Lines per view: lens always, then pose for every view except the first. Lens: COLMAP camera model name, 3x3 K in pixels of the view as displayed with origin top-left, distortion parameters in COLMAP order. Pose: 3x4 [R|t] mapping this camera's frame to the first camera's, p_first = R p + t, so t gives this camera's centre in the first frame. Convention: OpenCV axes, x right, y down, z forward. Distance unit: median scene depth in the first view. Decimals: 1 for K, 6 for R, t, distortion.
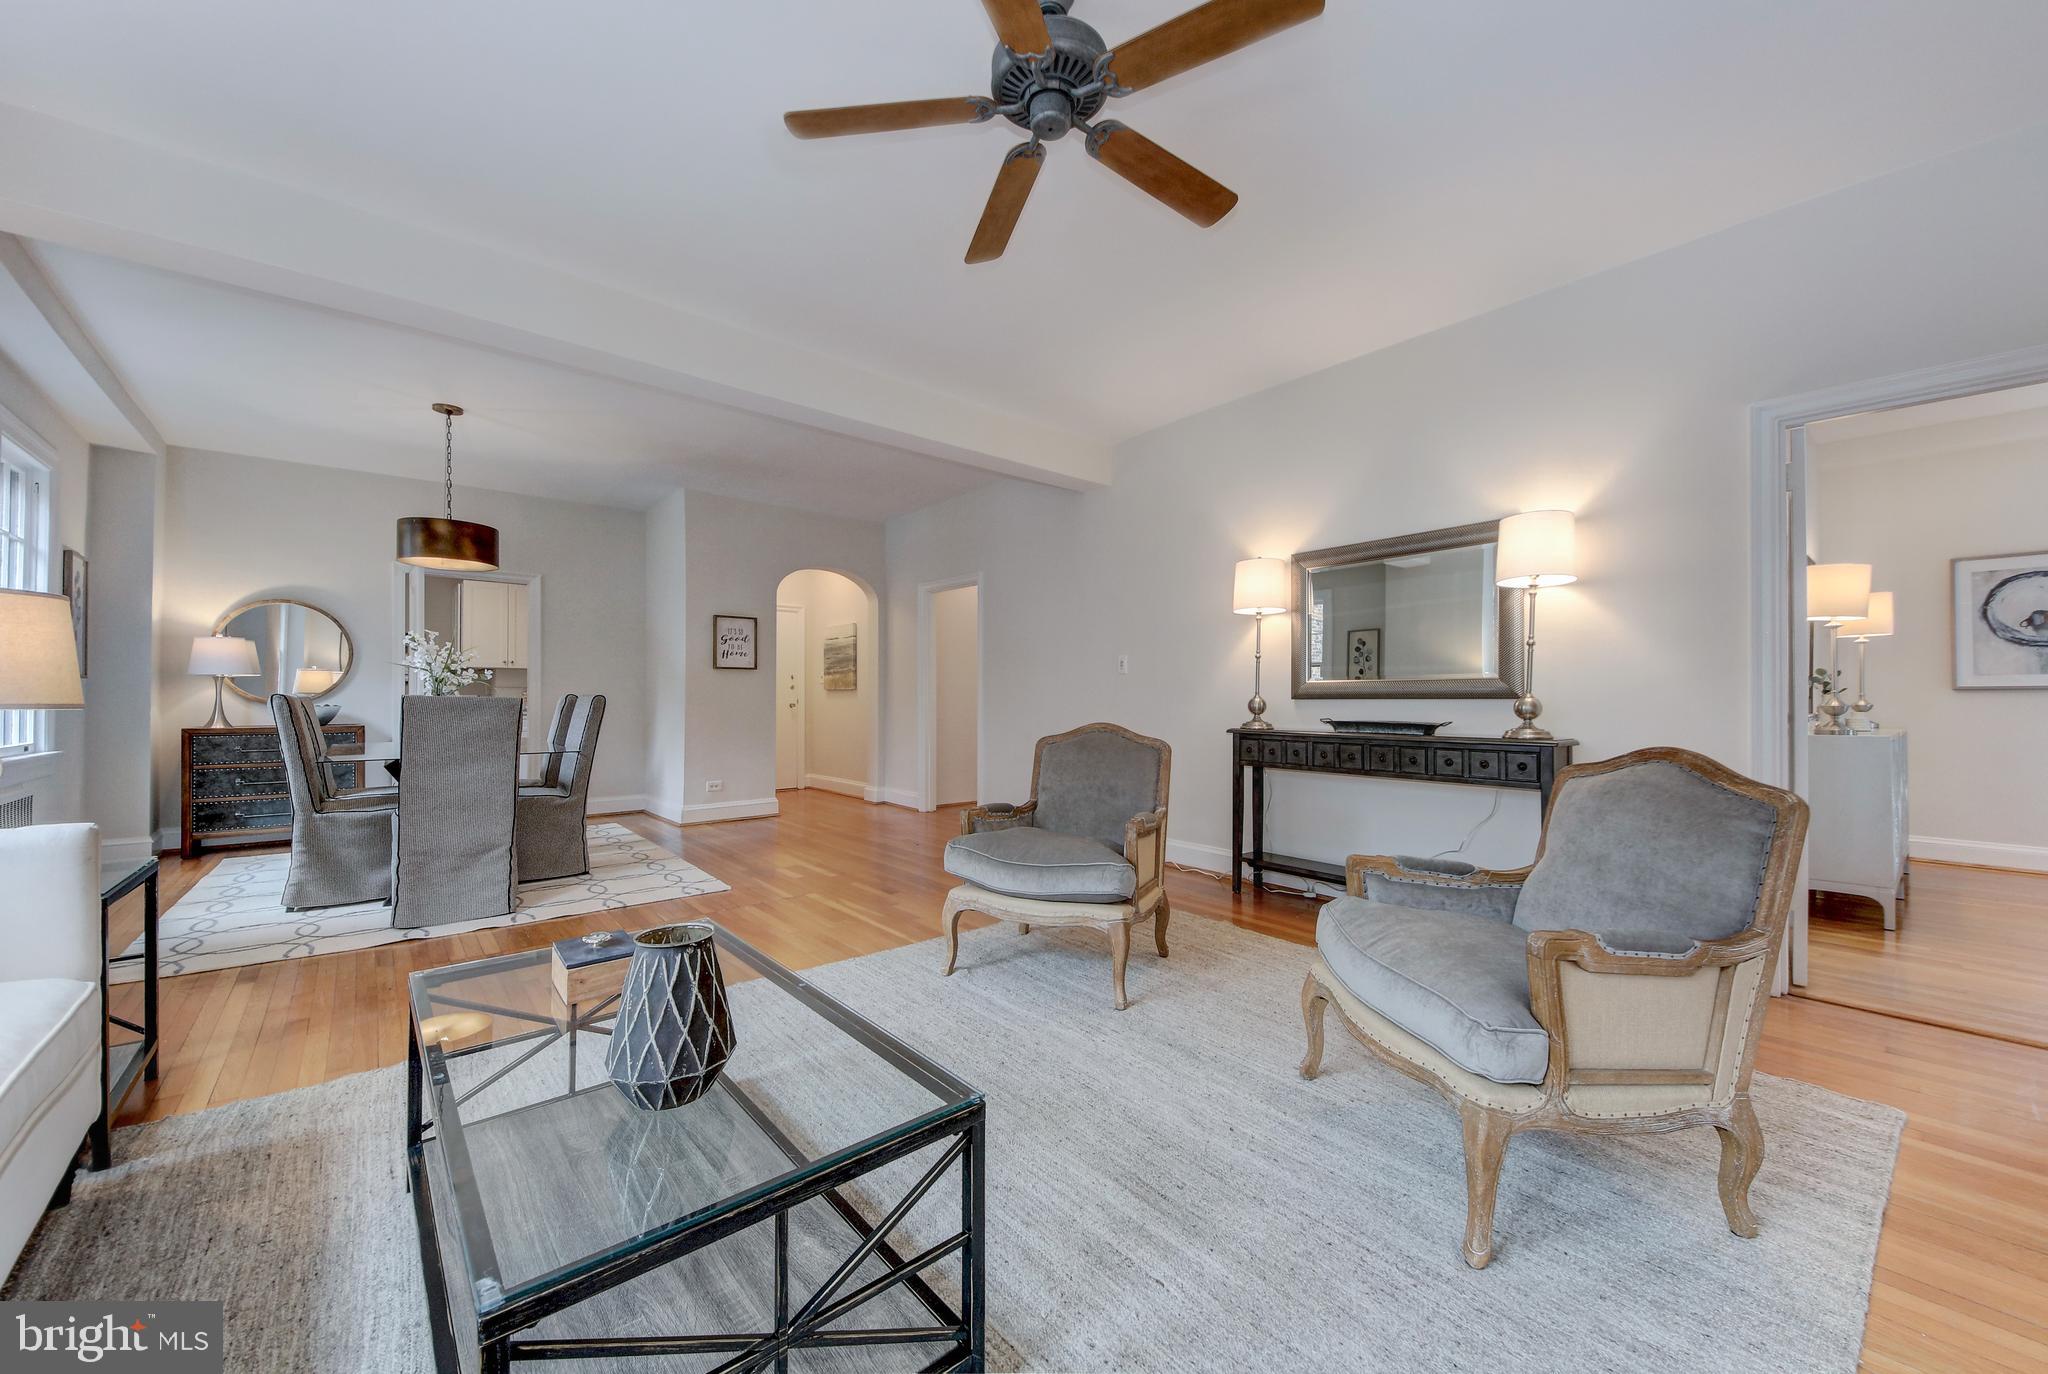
lens RADIAL K [[773.8, 0, 1016.8], [0, 773.8, 688.4], [0, 0, 1]] dist [0.018140, 0.000006]
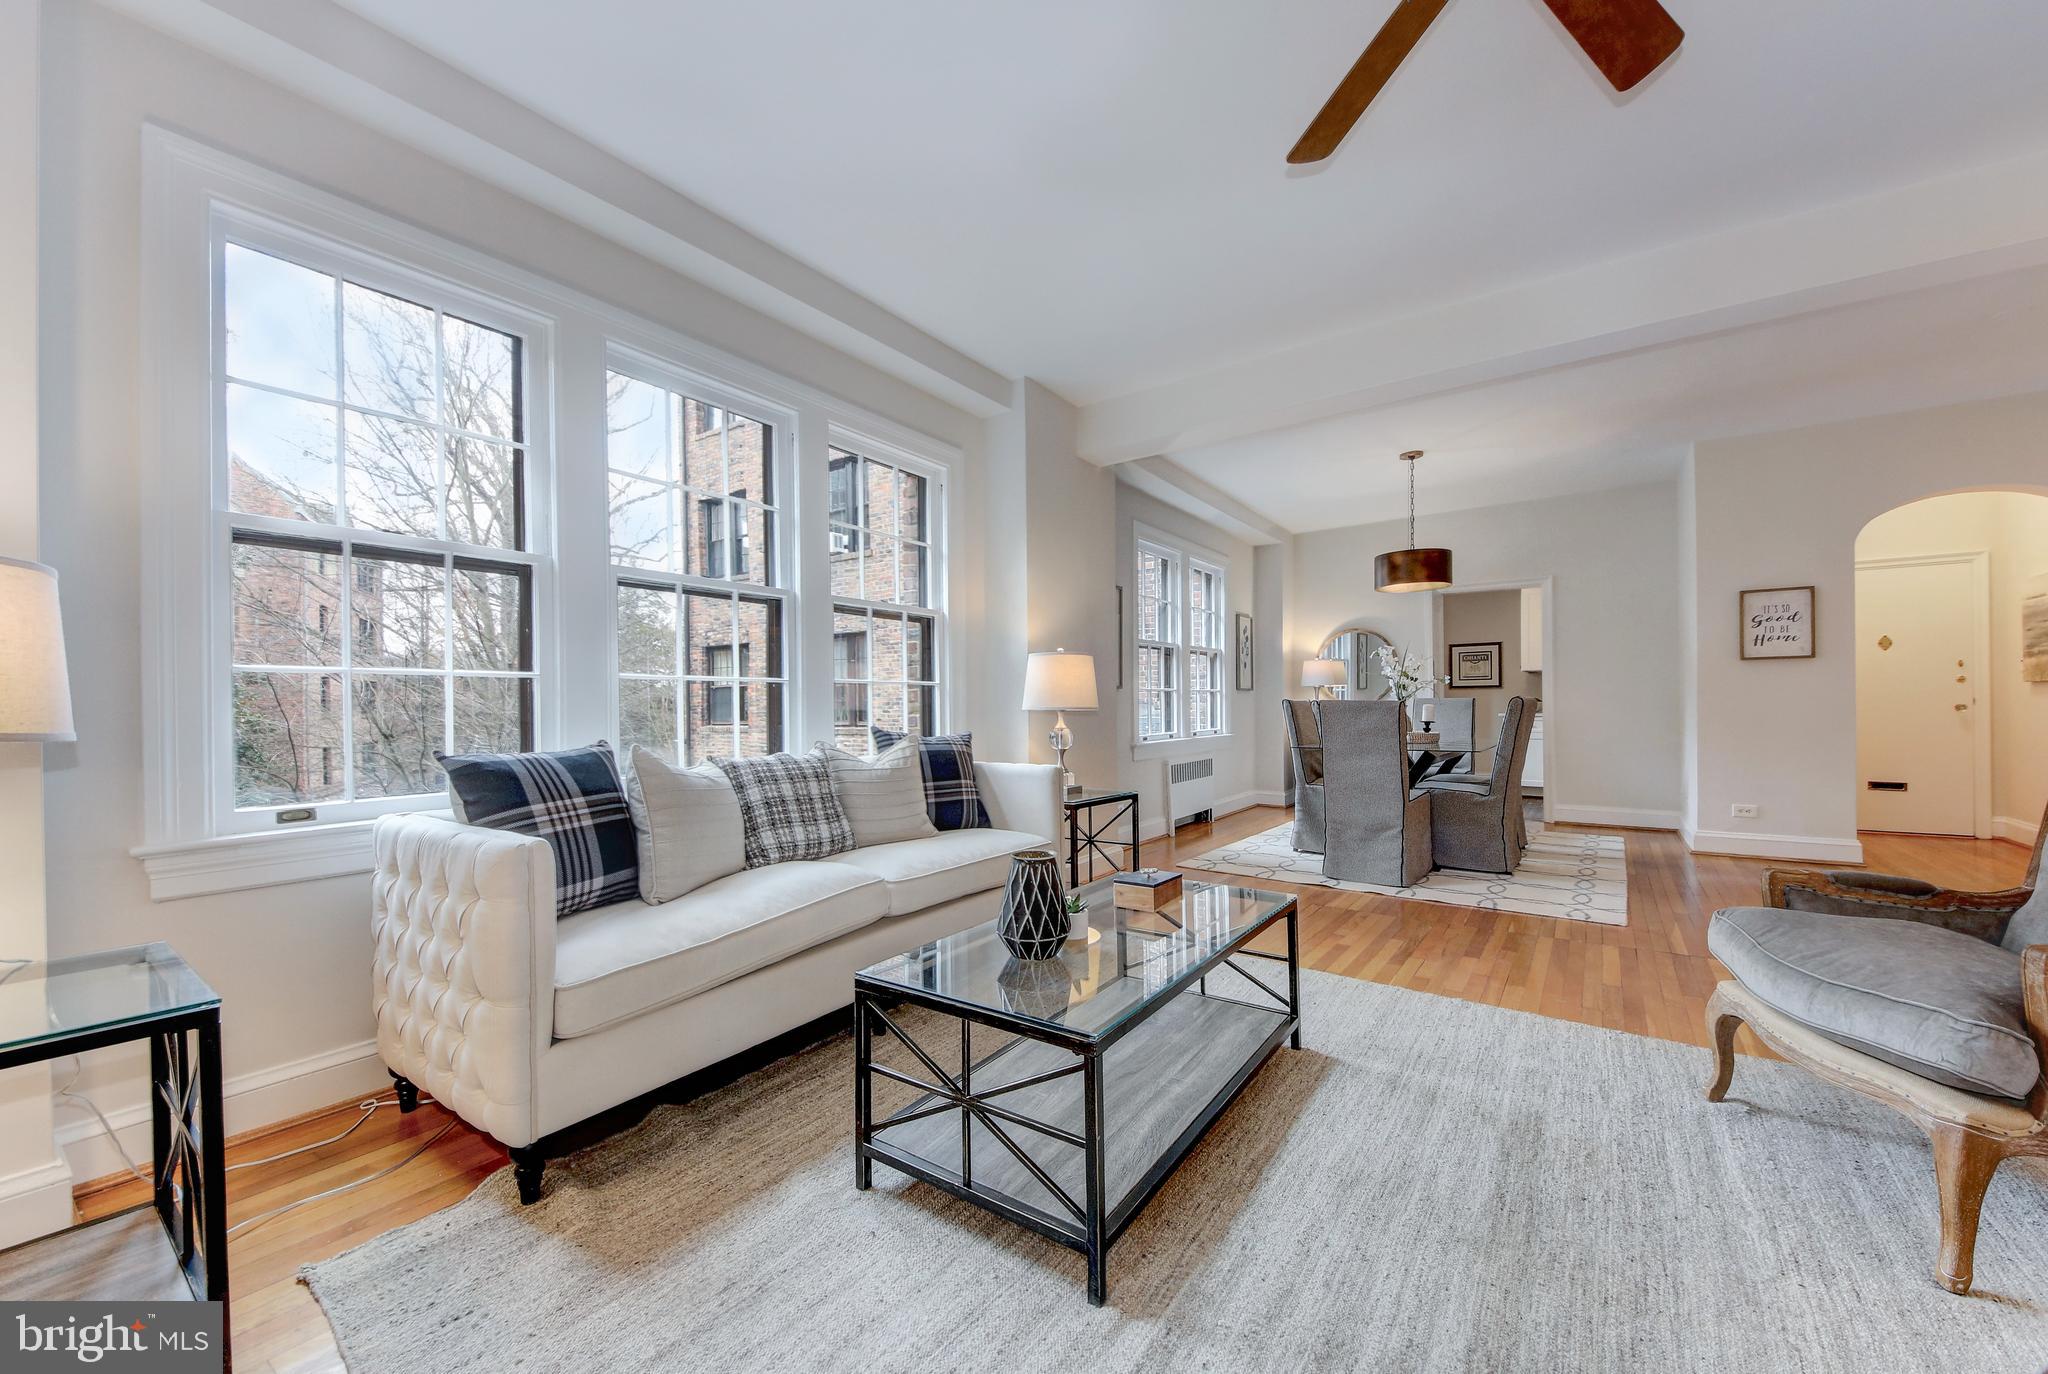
lens RADIAL K [[773.8, 0, 1016.8], [0, 773.8, 688.4], [0, 0, 1]] dist [0.018140, 0.000006]
pose [[0.234345, -0.022461, -0.971894, 0.269581], [0.019981, 0.999633, -0.018285, 0.003611], [0.971948, -0.015135, 0.234708, 0.145266]]
